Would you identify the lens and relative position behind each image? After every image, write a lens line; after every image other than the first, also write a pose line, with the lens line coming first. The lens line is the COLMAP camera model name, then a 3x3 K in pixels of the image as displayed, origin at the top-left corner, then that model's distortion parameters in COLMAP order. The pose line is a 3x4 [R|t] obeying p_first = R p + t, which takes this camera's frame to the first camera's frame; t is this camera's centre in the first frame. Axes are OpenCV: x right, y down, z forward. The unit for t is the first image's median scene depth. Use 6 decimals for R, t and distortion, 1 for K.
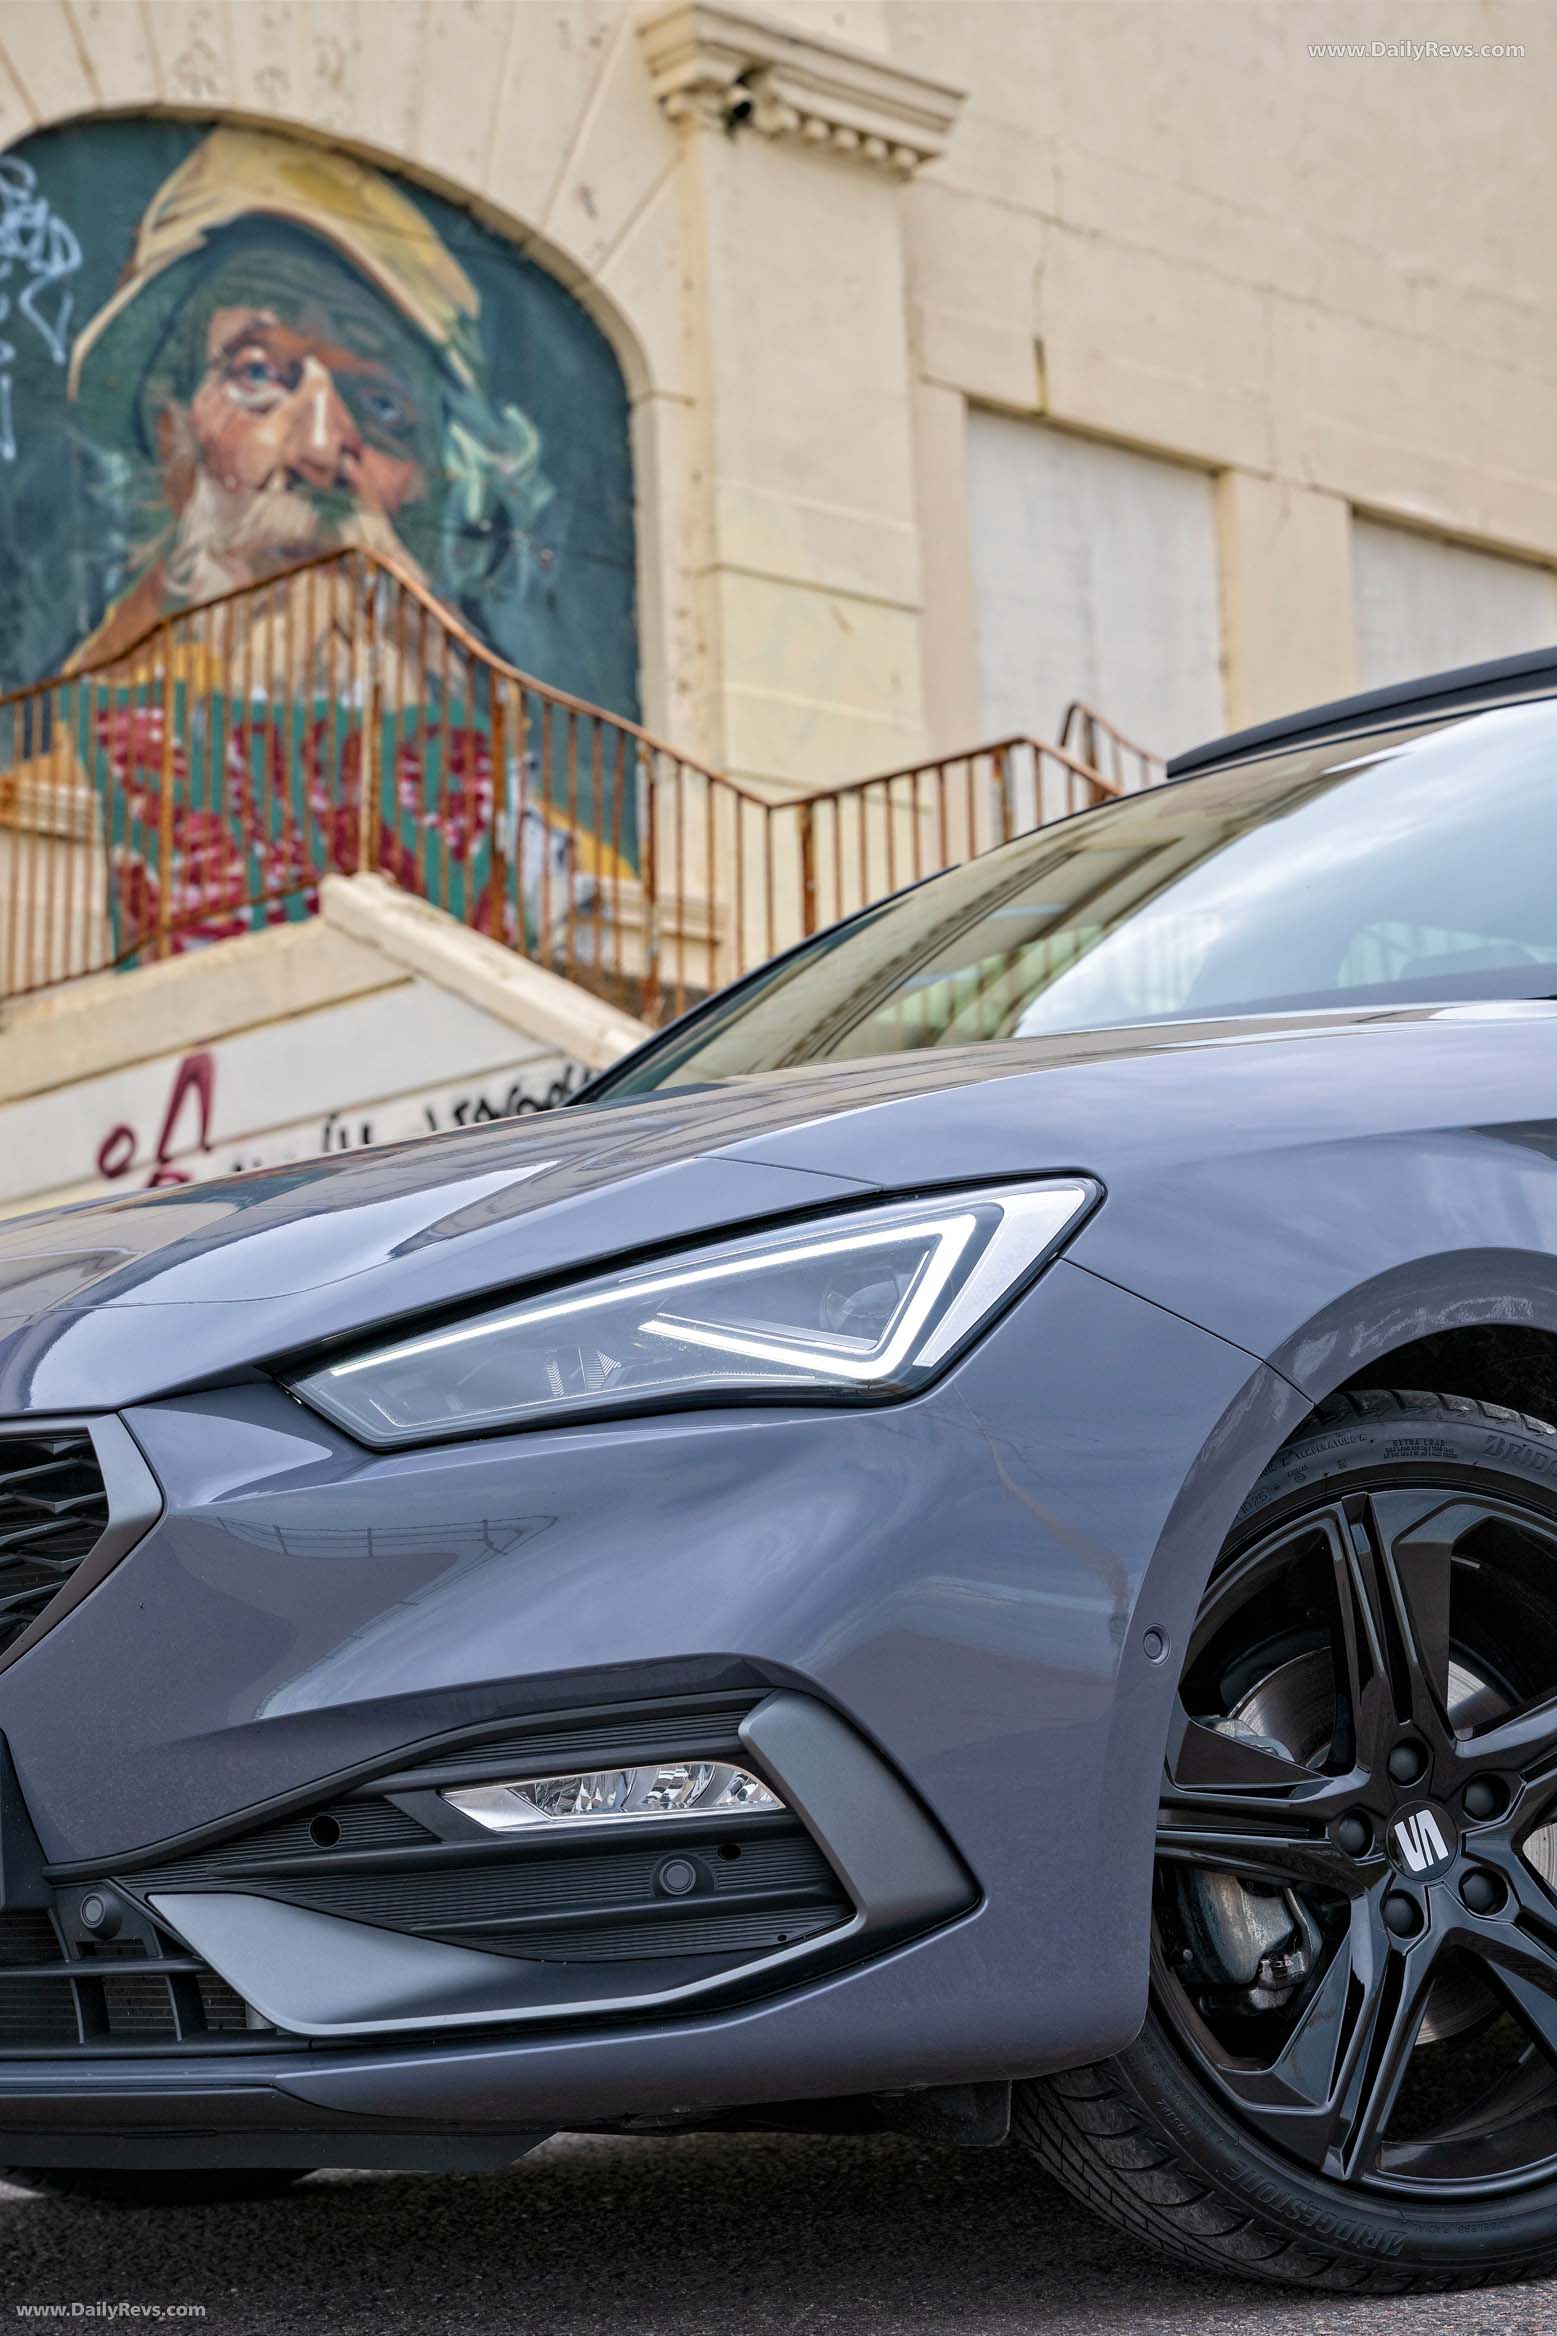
lens RADIAL K [[4556.1, 0, 778.8], [0, 4556.1, 1031.7], [0, 0, 1]] dist [-0.012657, 0.141095]
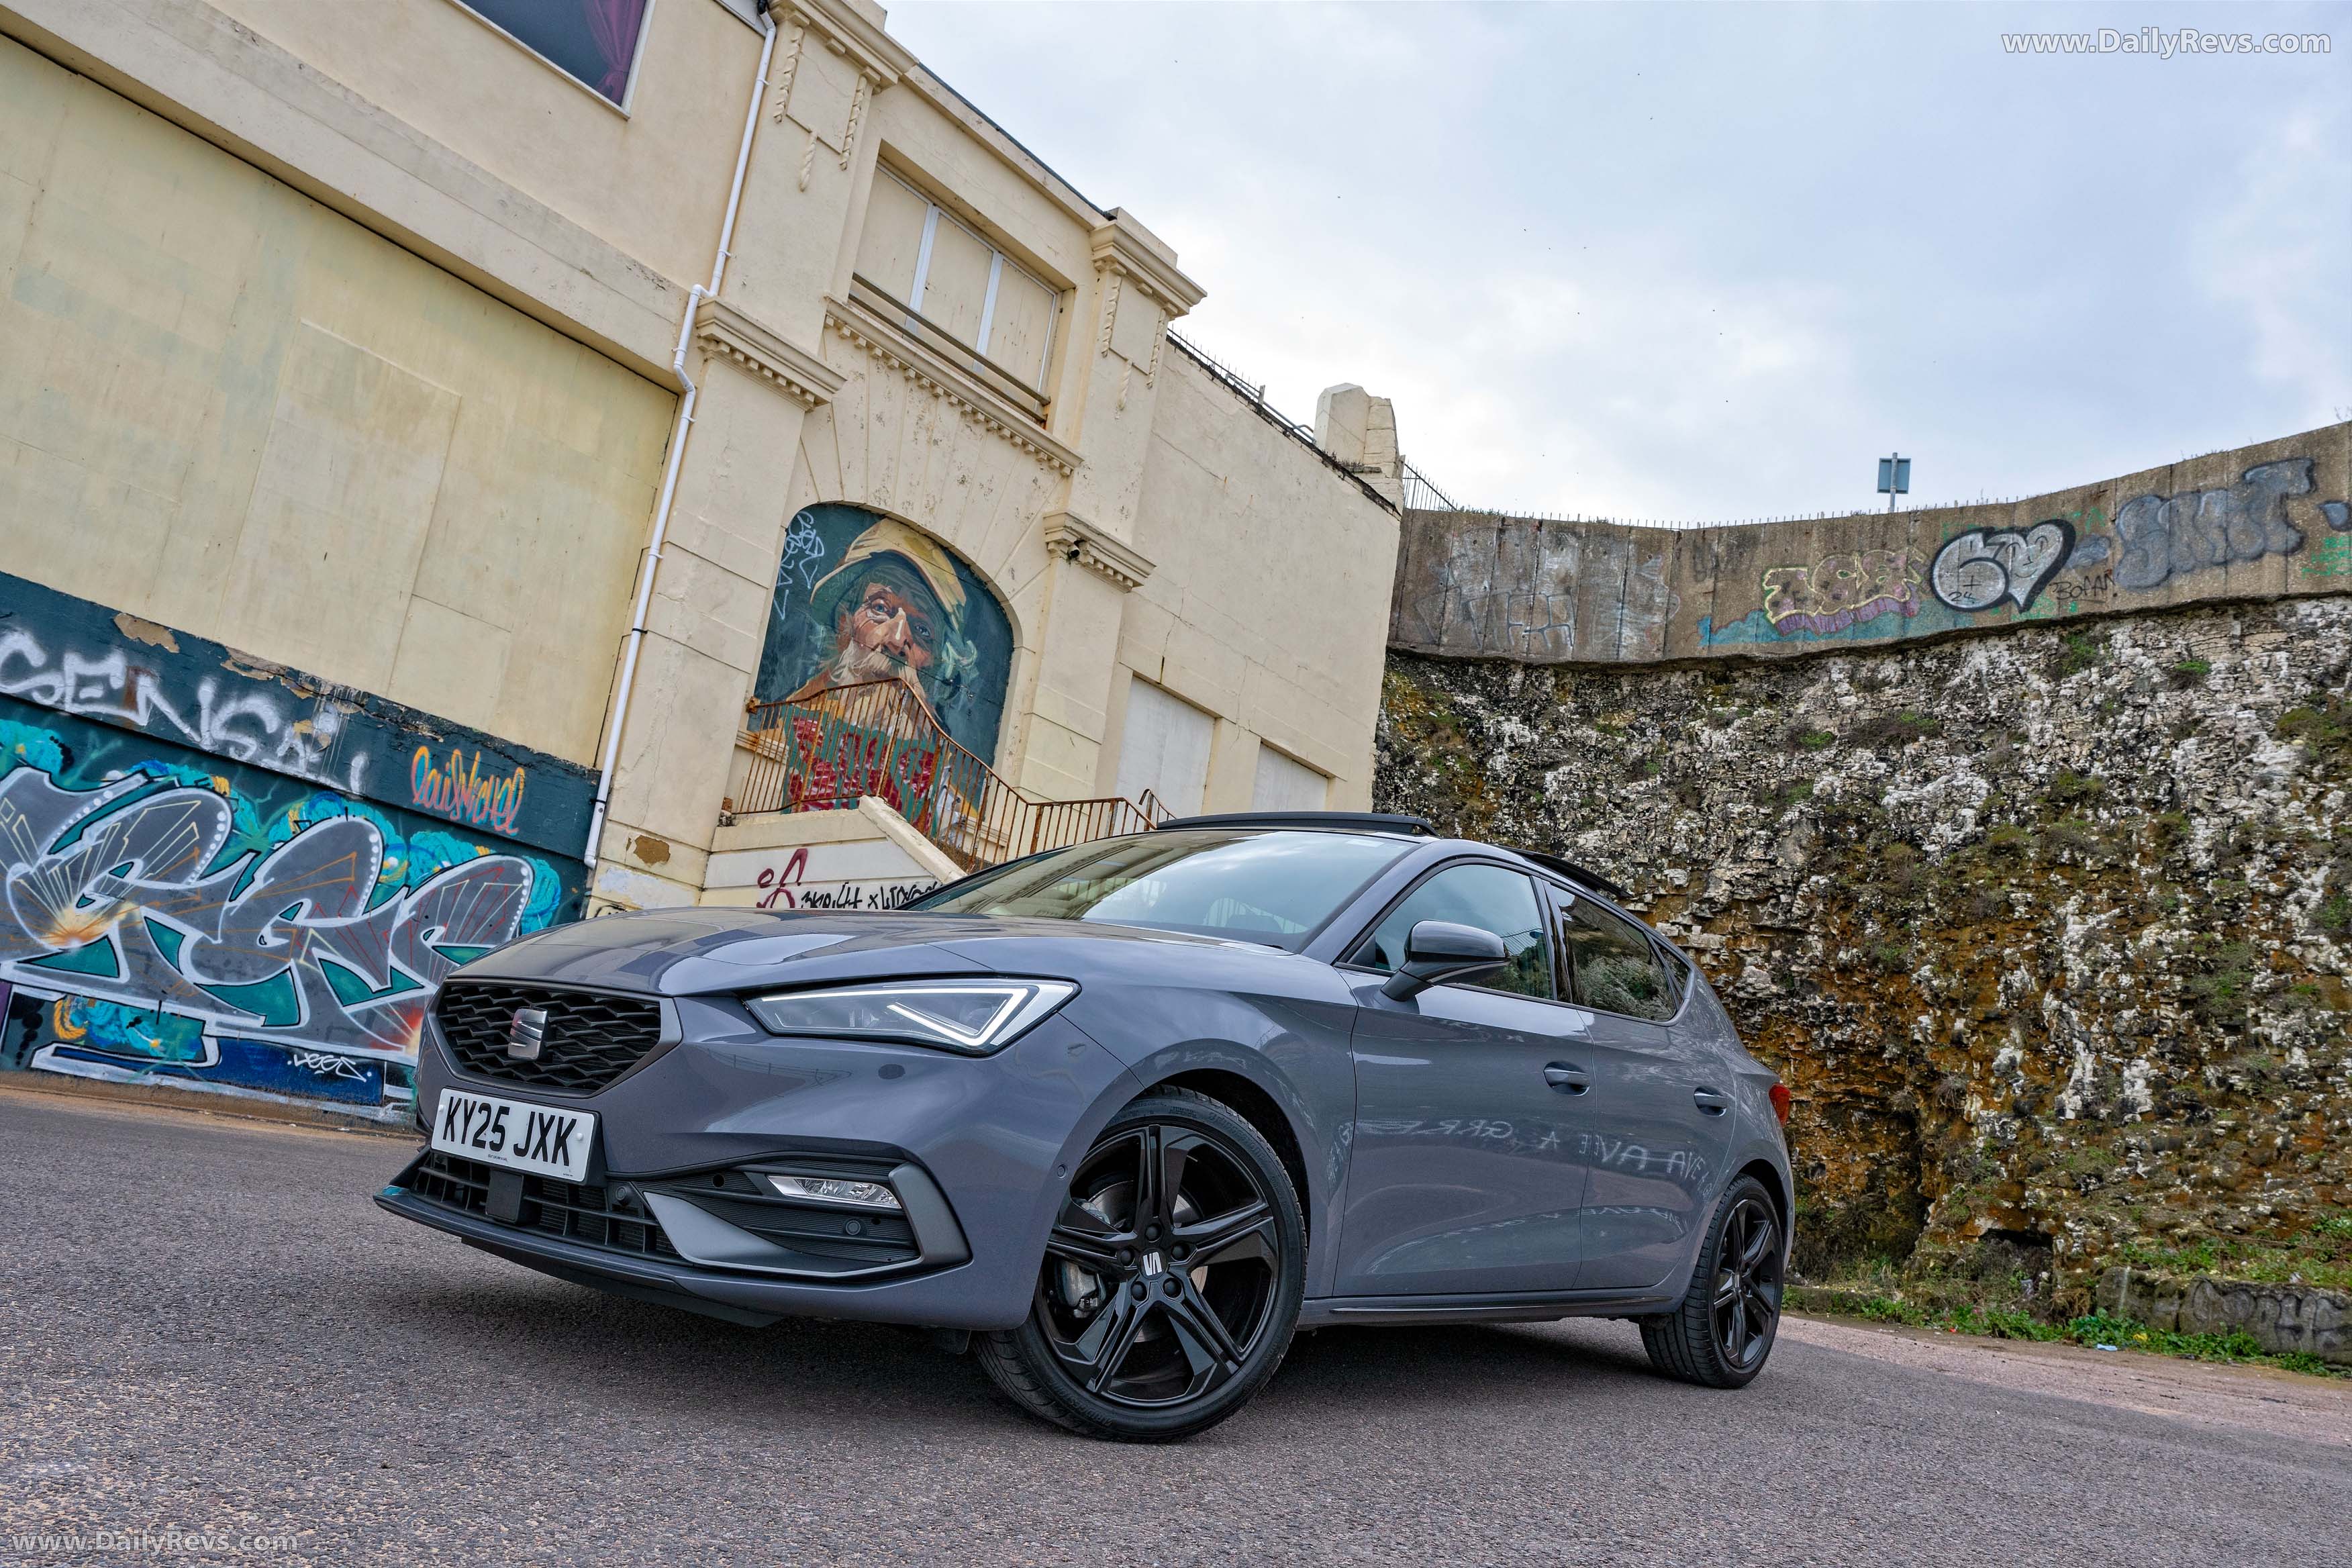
lens RADIAL K [[1633.8, 0, 1146.4], [0, 1633.8, 845.9], [0, 0, 1]] dist [-0.002836, 0.001555]
pose [[0.976275, 0.206065, 0.066511, 0.005663], [-0.204079, 0.978312, -0.035461, -0.003475], [-0.072376, 0.021046, 0.997155, 0.016653]]
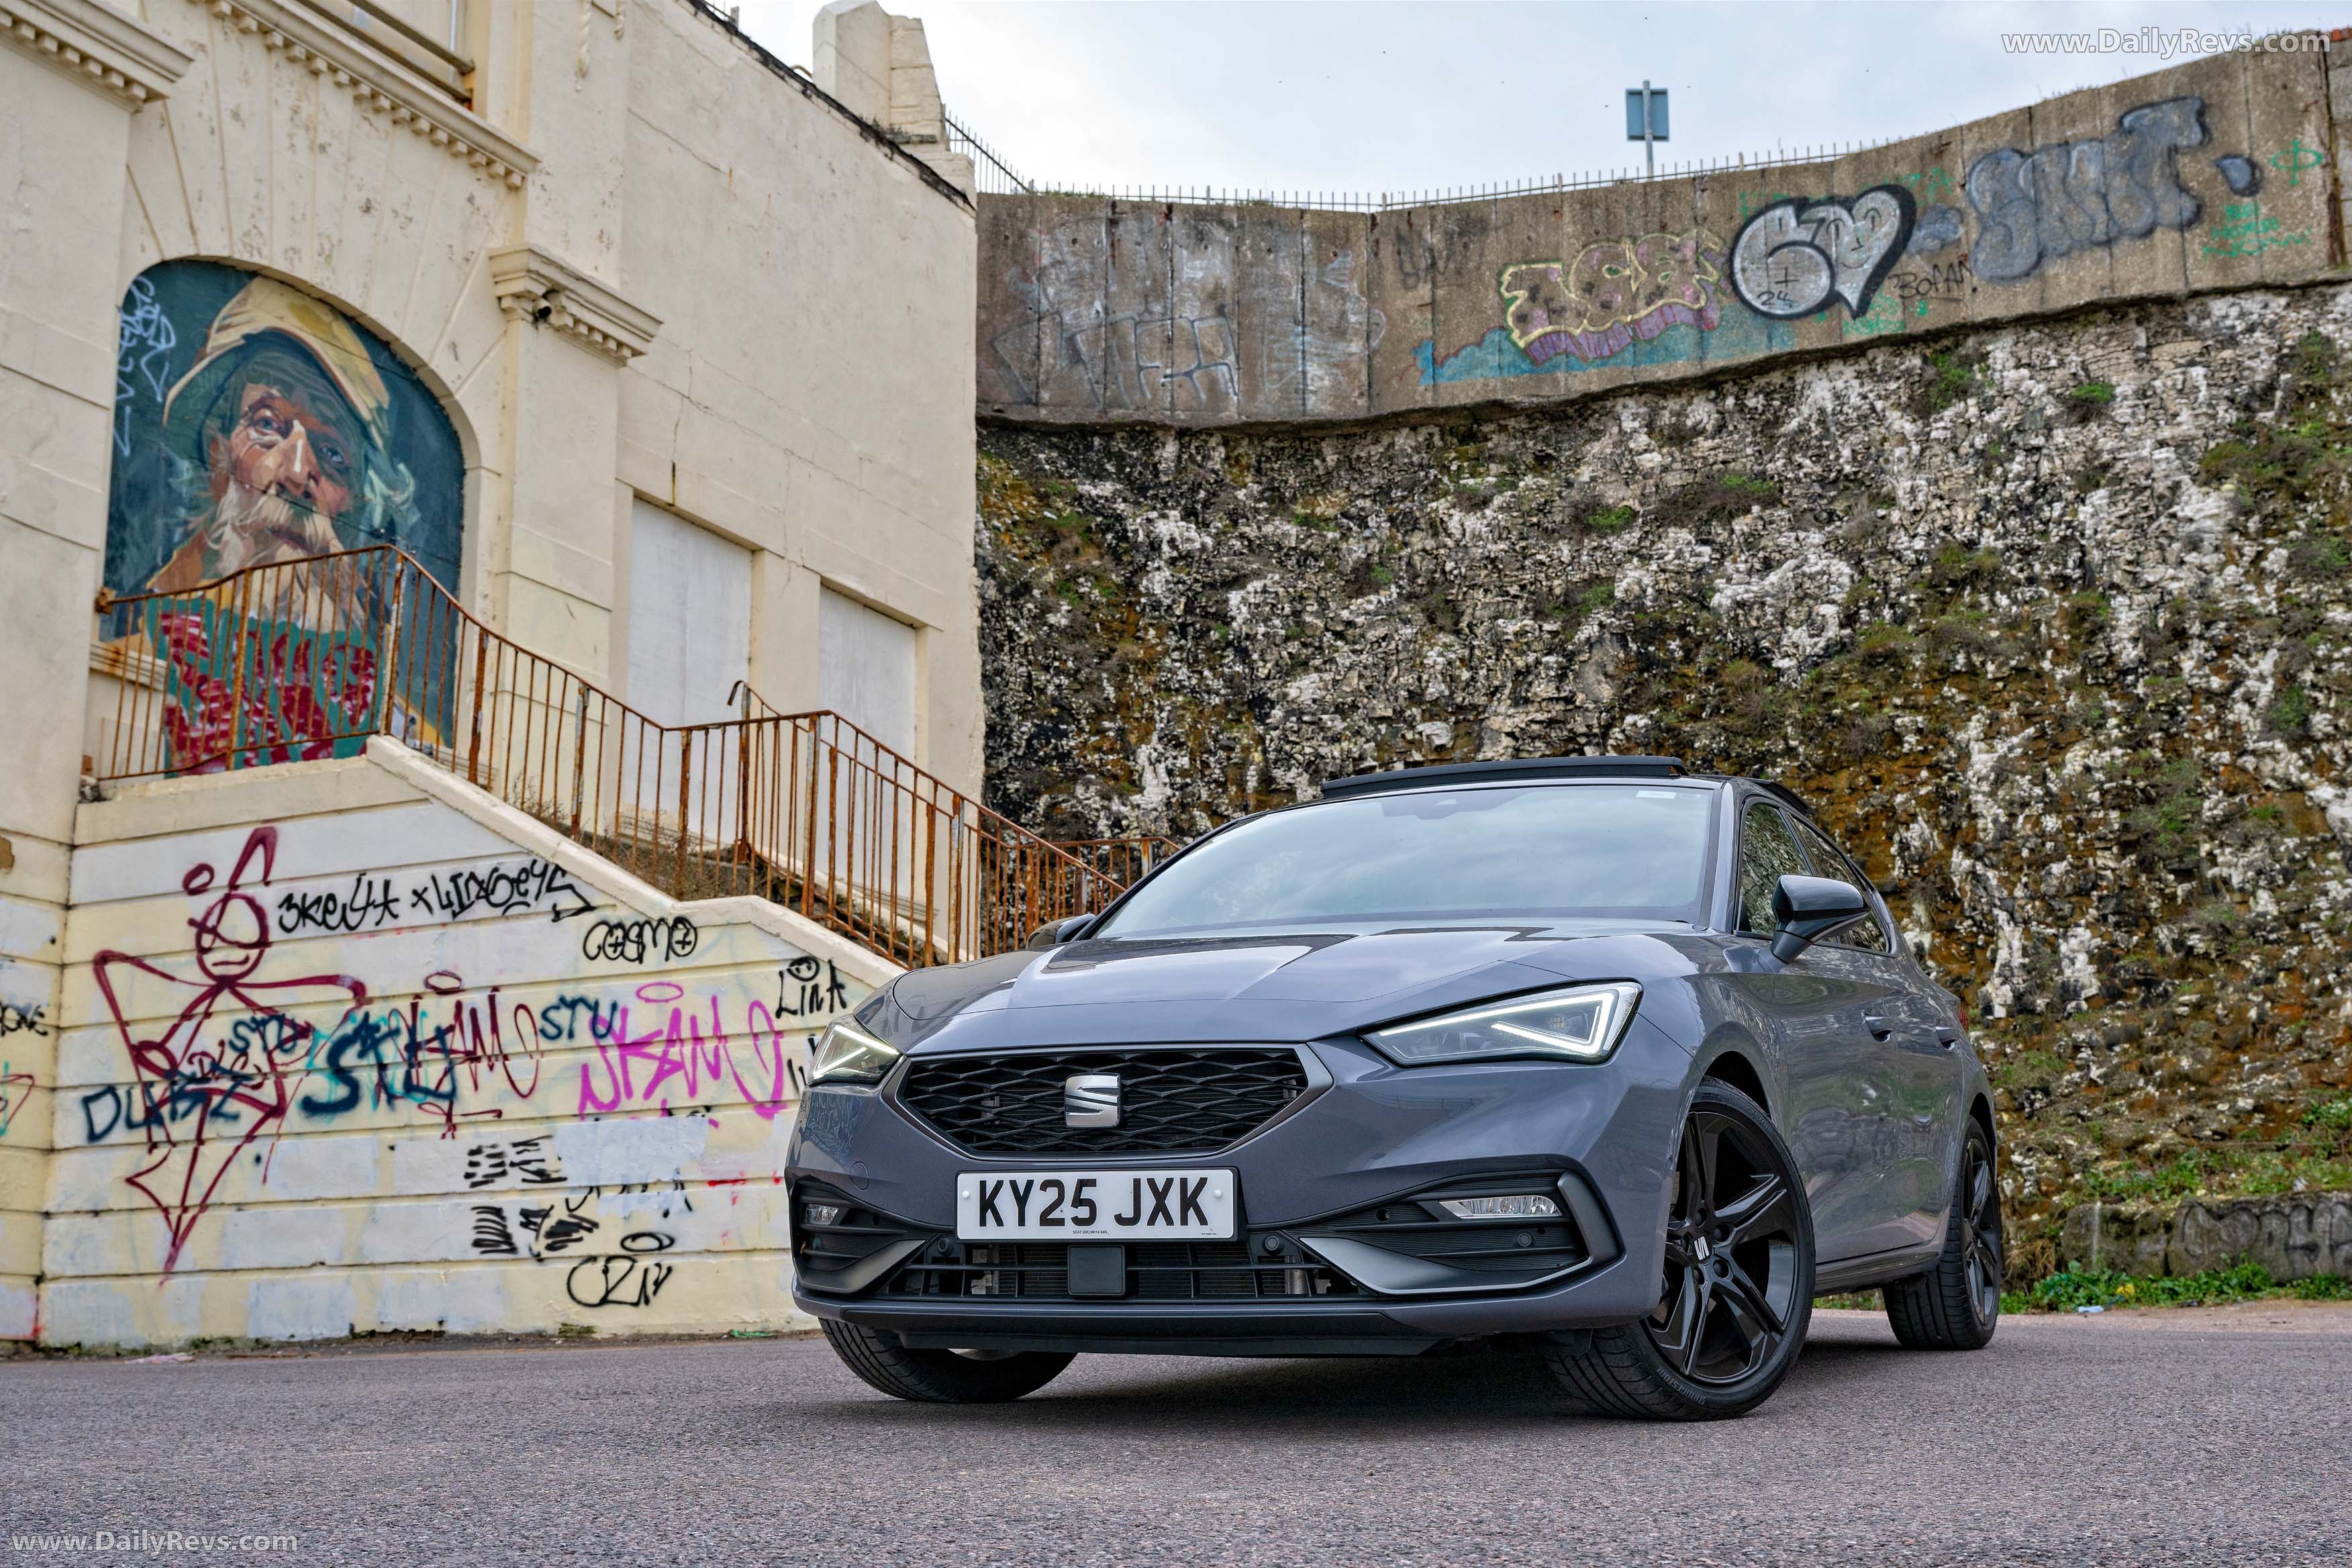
lens RADIAL K [[2740.2, 0, 1176.0], [0, 2740.2, 784.0], [0, 0, 1]] dist [0.004244, -0.024389]
pose [[0.934129, 0.112058, 0.338889, -0.135618], [-0.101126, 0.993626, -0.049805, 0.004569], [-0.342310, 0.012254, 0.939507, -0.070850]]
